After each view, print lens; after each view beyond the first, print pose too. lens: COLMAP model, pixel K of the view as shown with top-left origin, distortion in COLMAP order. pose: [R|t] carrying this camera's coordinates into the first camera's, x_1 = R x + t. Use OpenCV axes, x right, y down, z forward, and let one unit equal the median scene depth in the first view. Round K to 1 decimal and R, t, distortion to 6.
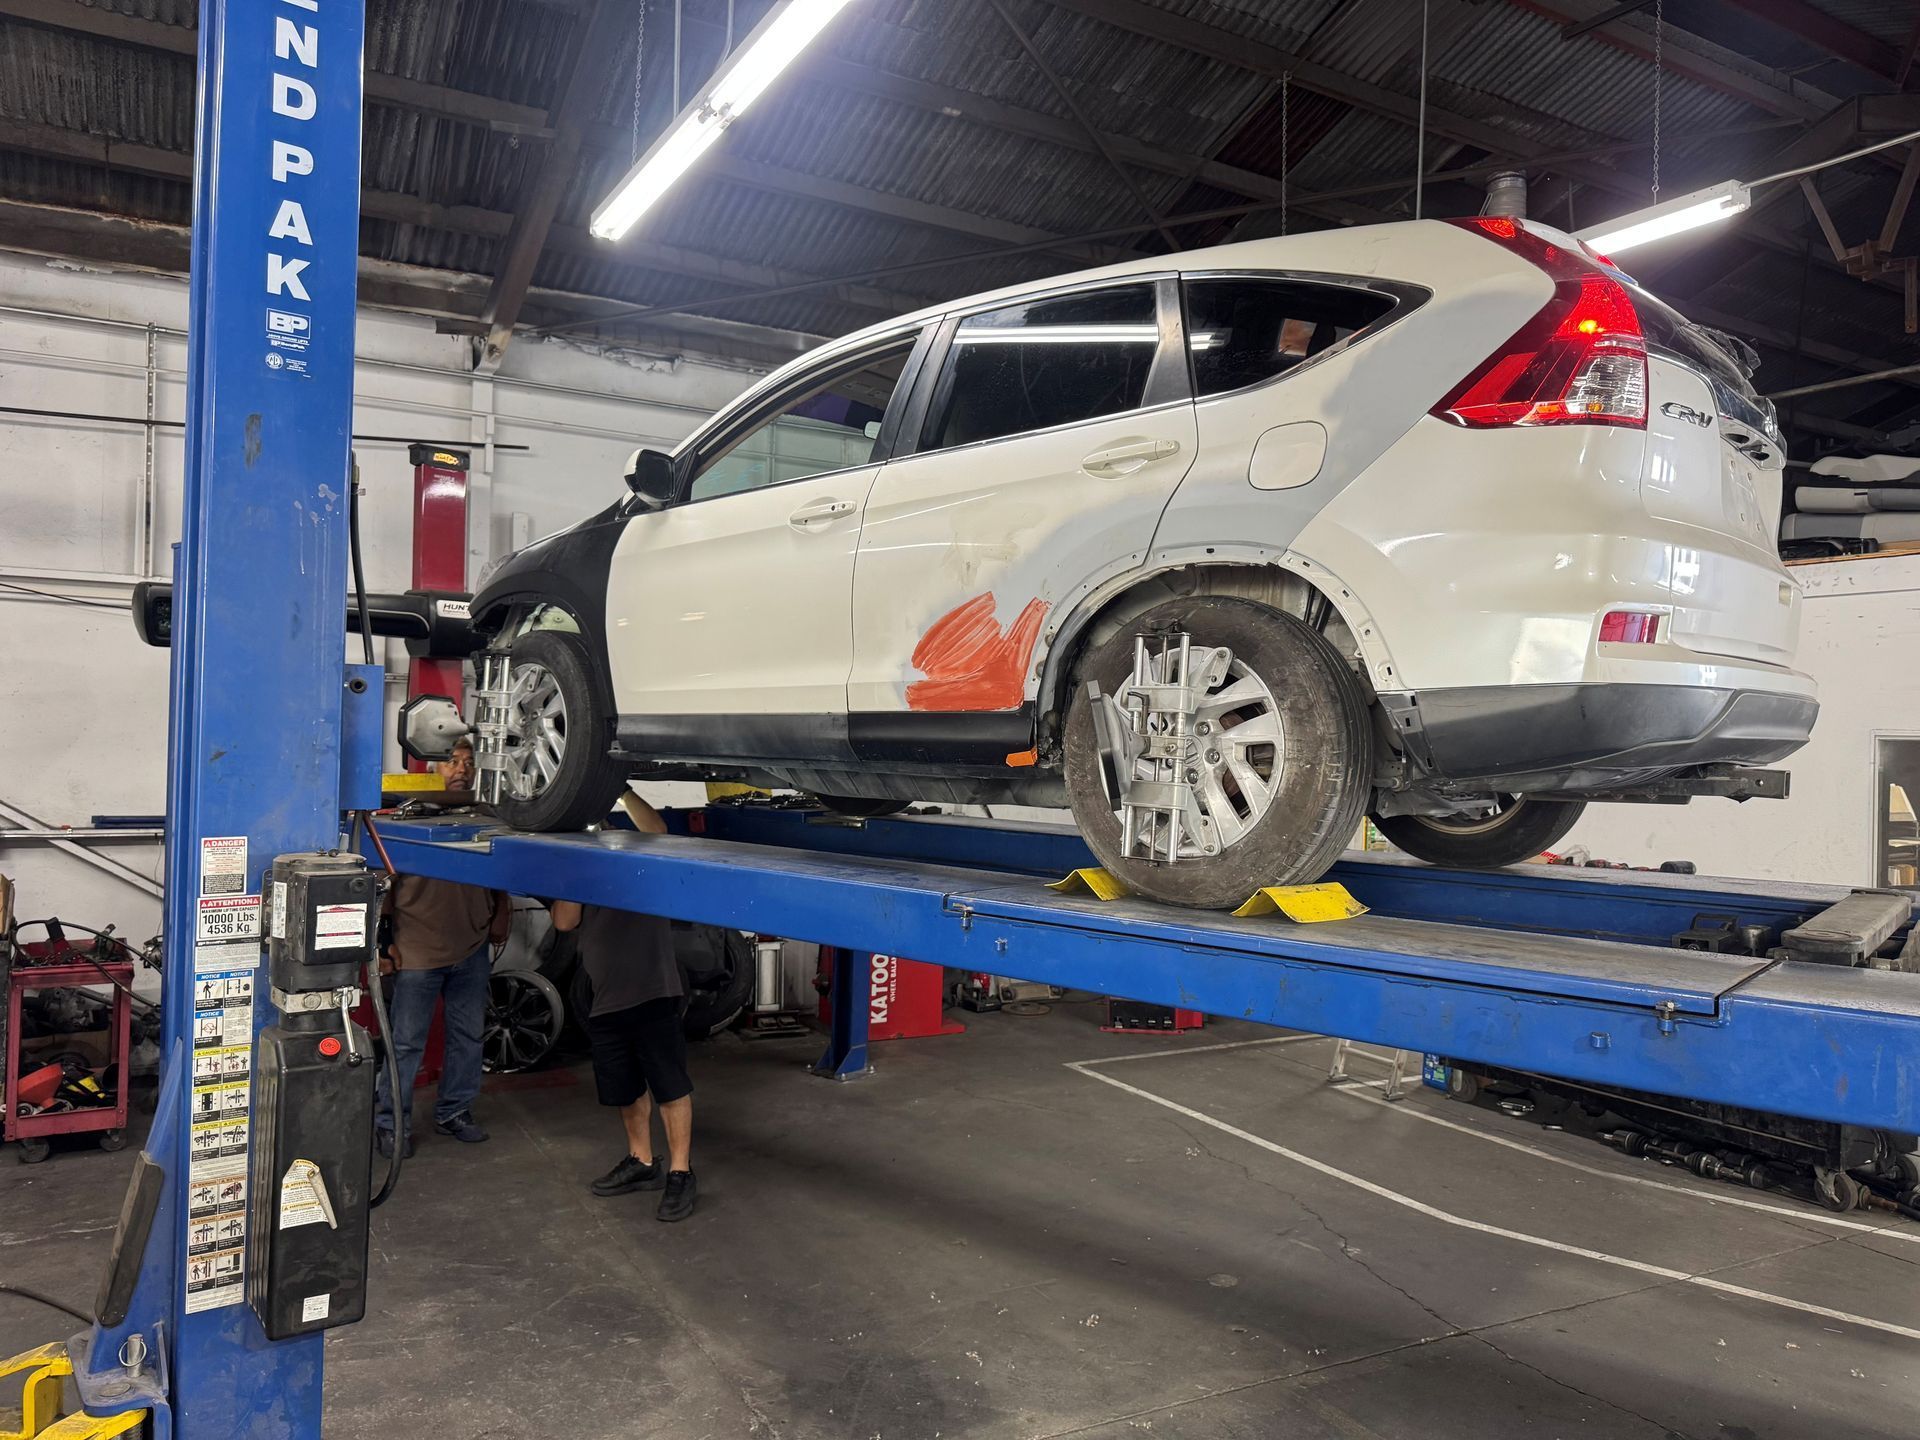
lens RADIAL K [[1357.2, 0, 938.4], [0, 1357.2, 729.7], [0, 0, 1]] dist [-0.002487, -0.002336]
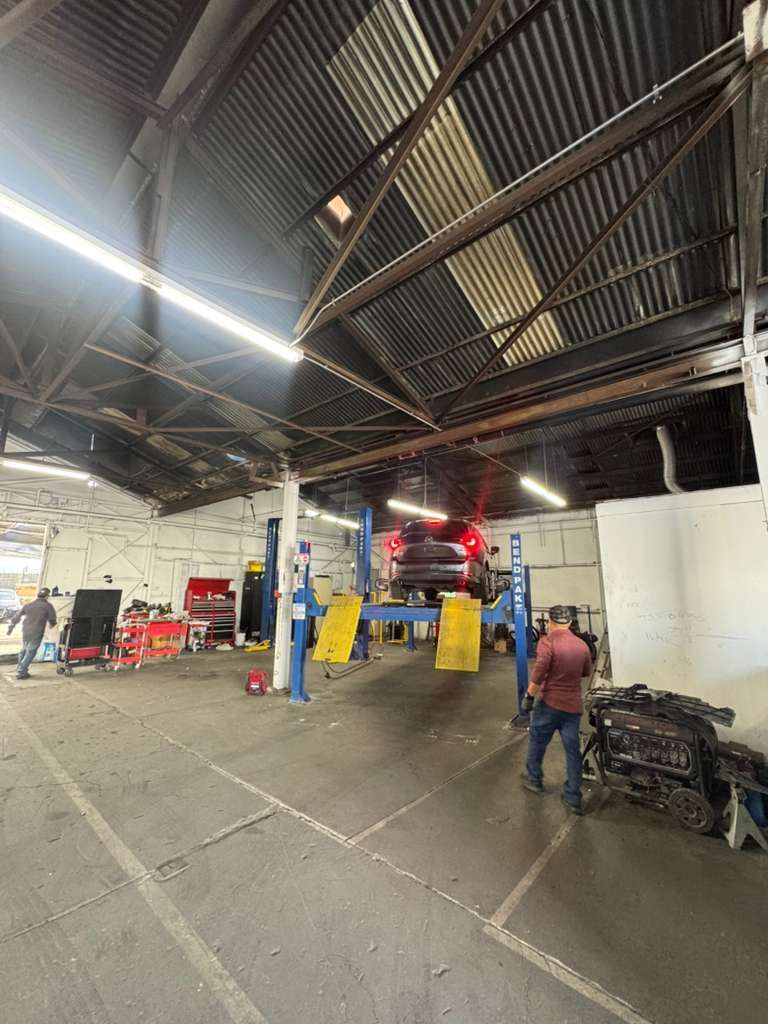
lens RADIAL K [[406.5, 0, 384.6], [0, 406.5, 510.6], [0, 0, 1]] dist [-0.003174, -0.000392]
pose [[0.348564, -0.203779, -0.914864, 3.045847], [-0.008588, 0.975344, -0.220523, 0.149403], [0.937246, 0.084724, 0.338220, -0.084991]]
